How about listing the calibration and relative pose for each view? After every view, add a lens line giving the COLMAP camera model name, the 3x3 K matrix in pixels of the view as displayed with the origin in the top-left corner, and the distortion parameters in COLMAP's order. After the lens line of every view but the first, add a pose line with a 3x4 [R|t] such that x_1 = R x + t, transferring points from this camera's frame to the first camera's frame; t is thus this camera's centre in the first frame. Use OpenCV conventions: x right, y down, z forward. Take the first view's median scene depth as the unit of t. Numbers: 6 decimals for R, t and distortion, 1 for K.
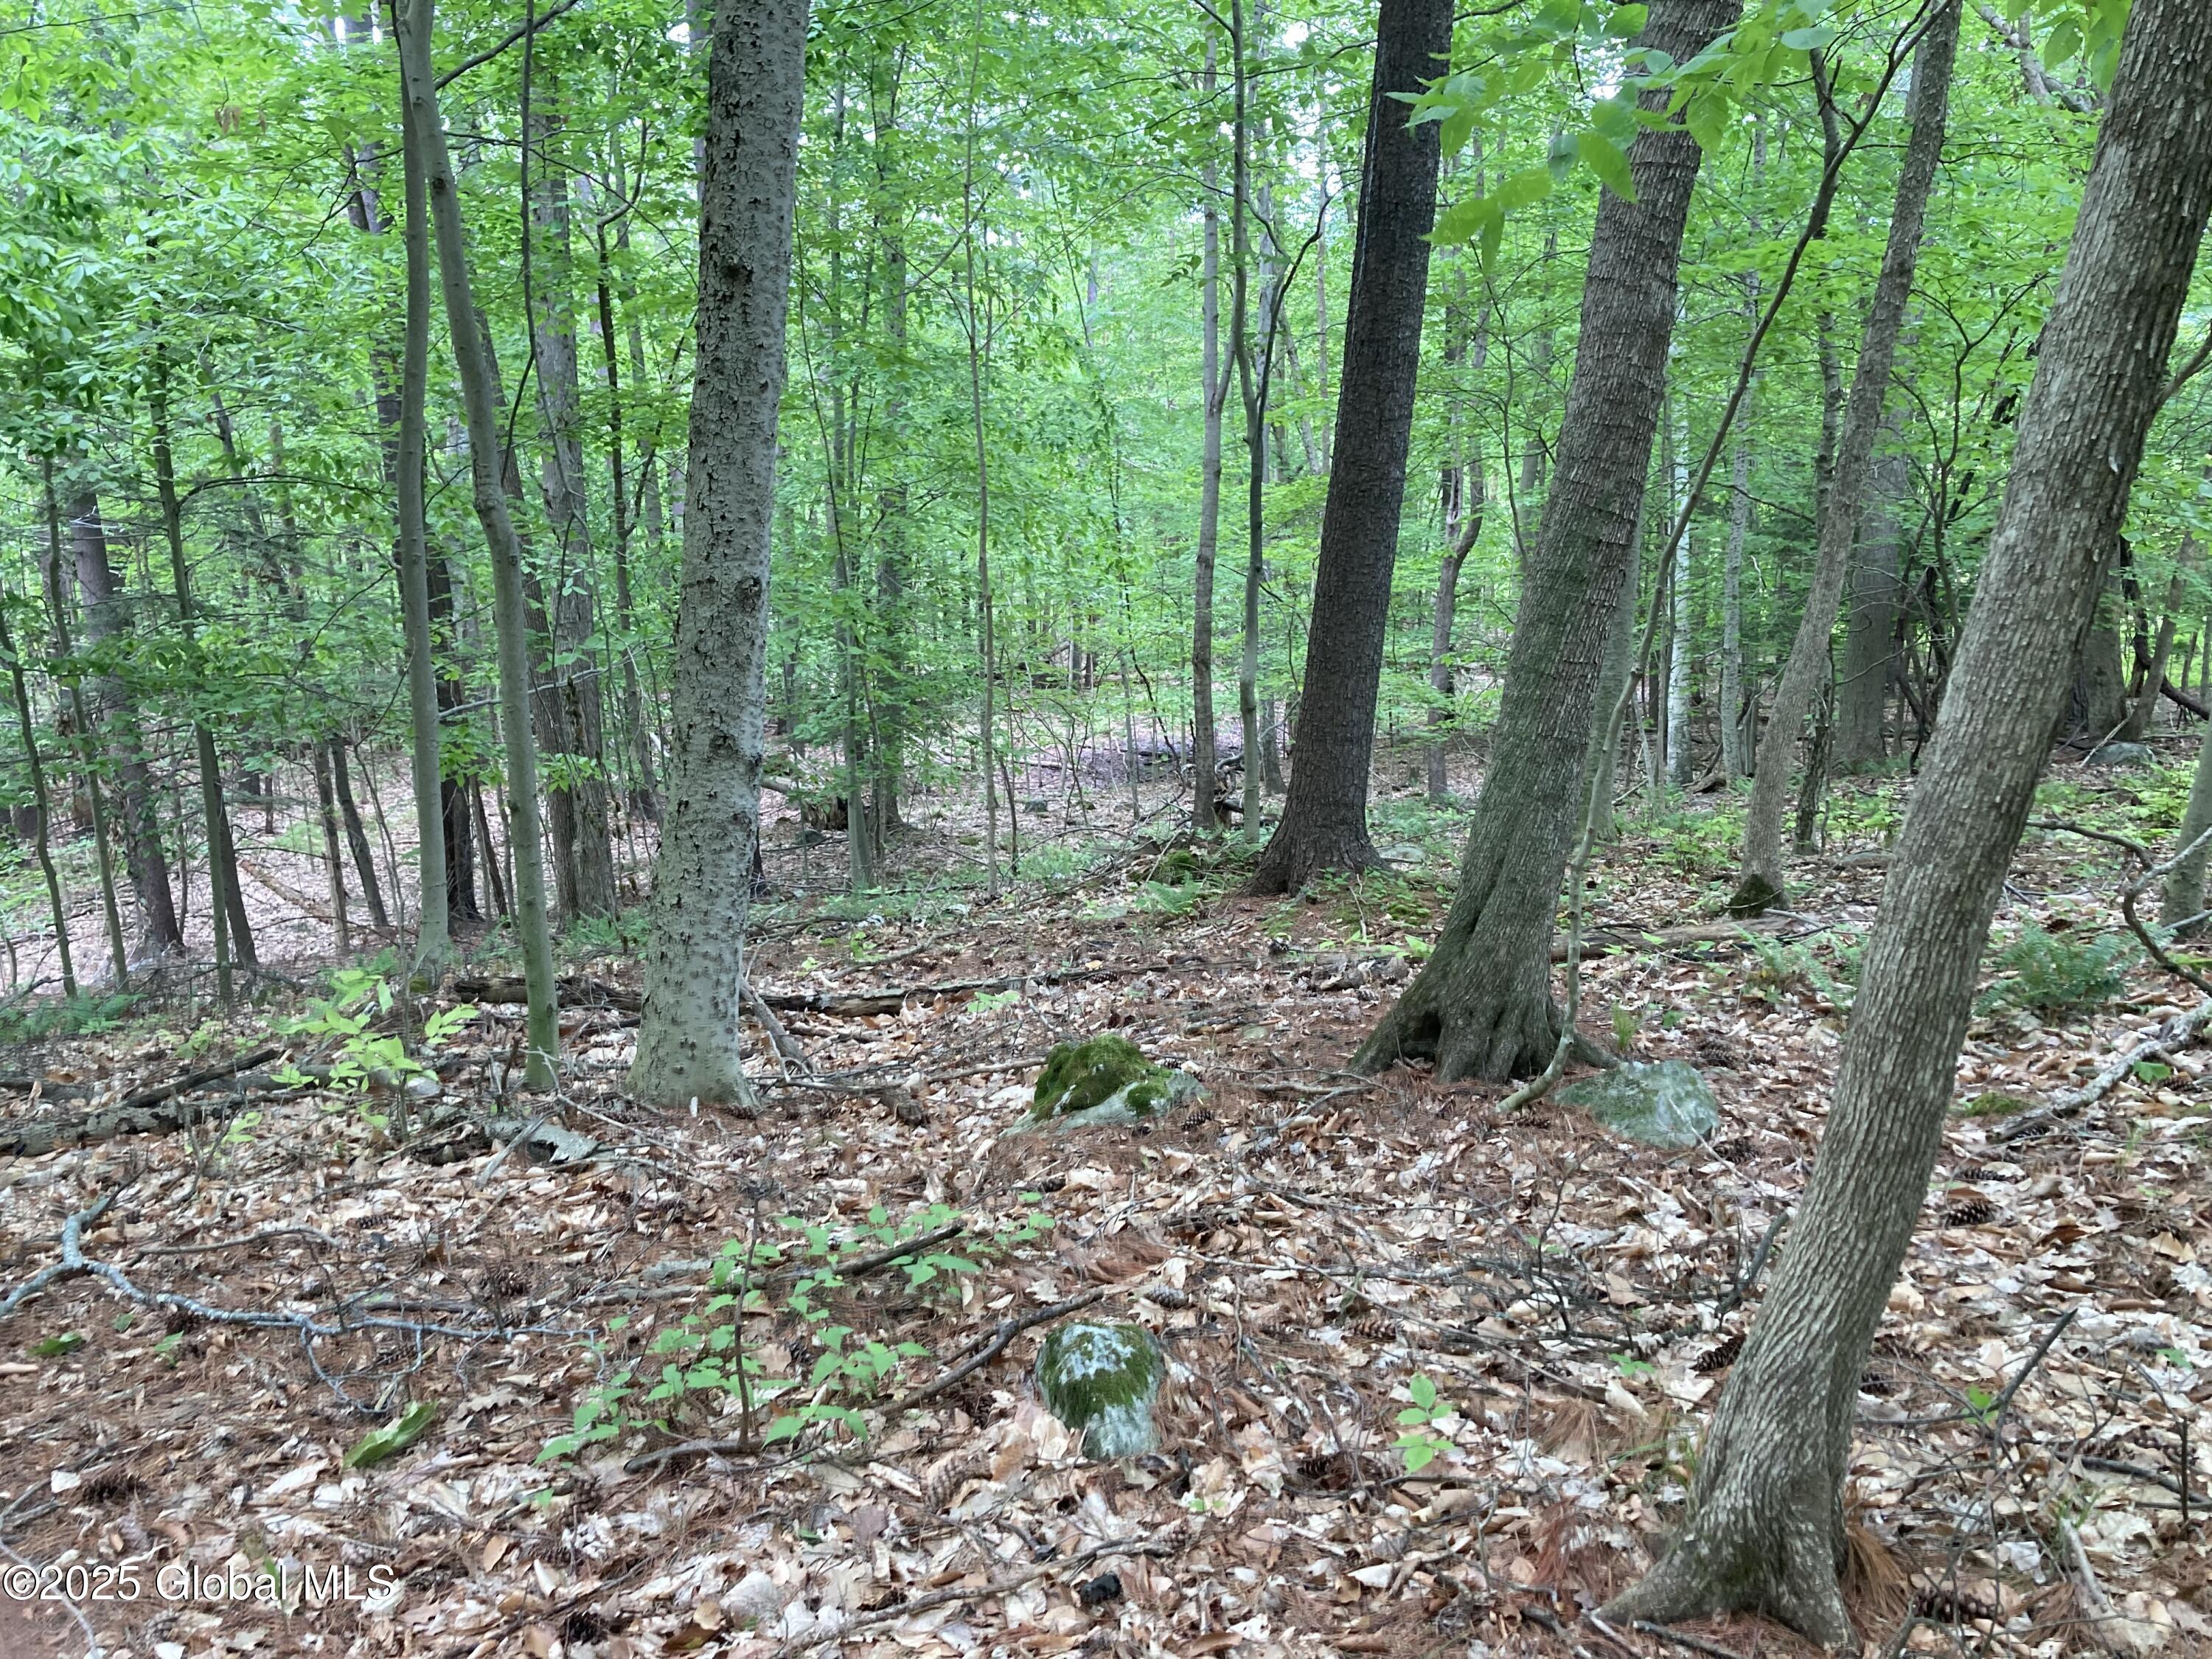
lens RADIAL K [[1773.1, 0, 1106.0], [0, 1773.1, 829.5], [0, 0, 1]] dist [0.020367, -0.055922]
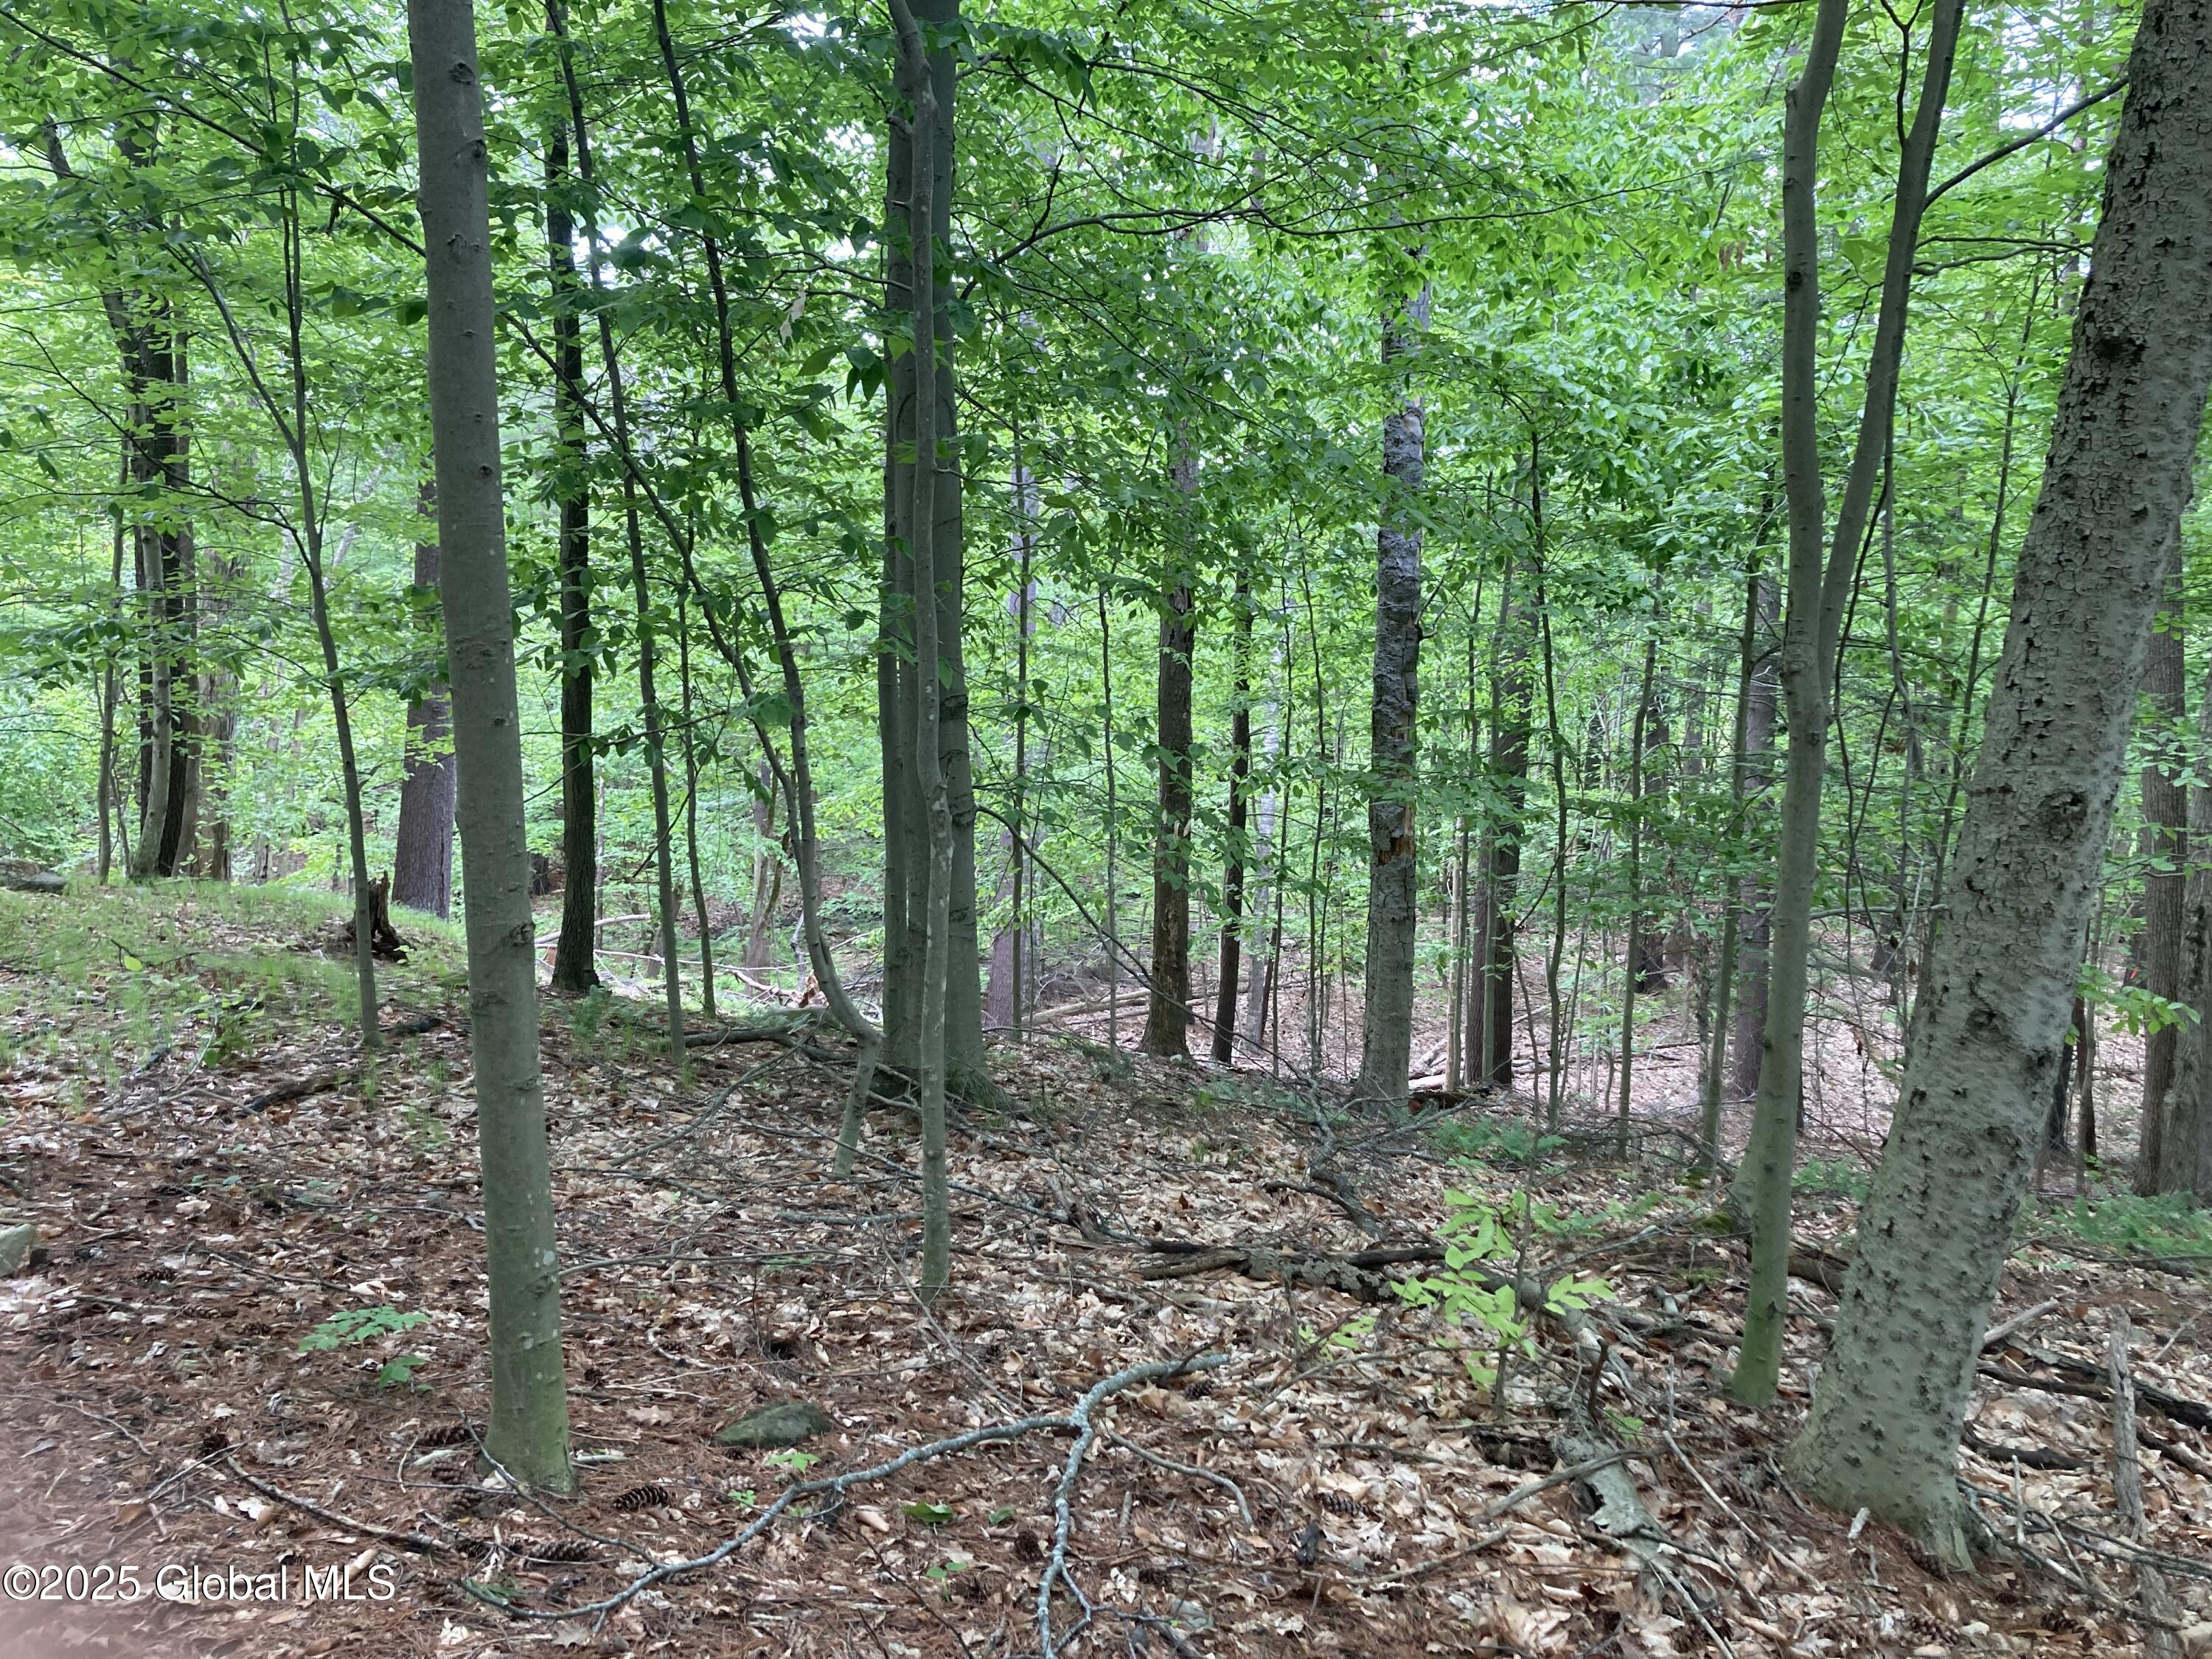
lens RADIAL K [[1773.1, 0, 1106.0], [0, 1773.1, 829.5], [0, 0, 1]] dist [0.020367, -0.055922]
pose [[0.619104, 0.129137, -0.774619, 0.098983], [-0.203893, 0.978993, 0.000250, -0.054661], [0.758379, 0.157785, 0.632429, 0.303929]]
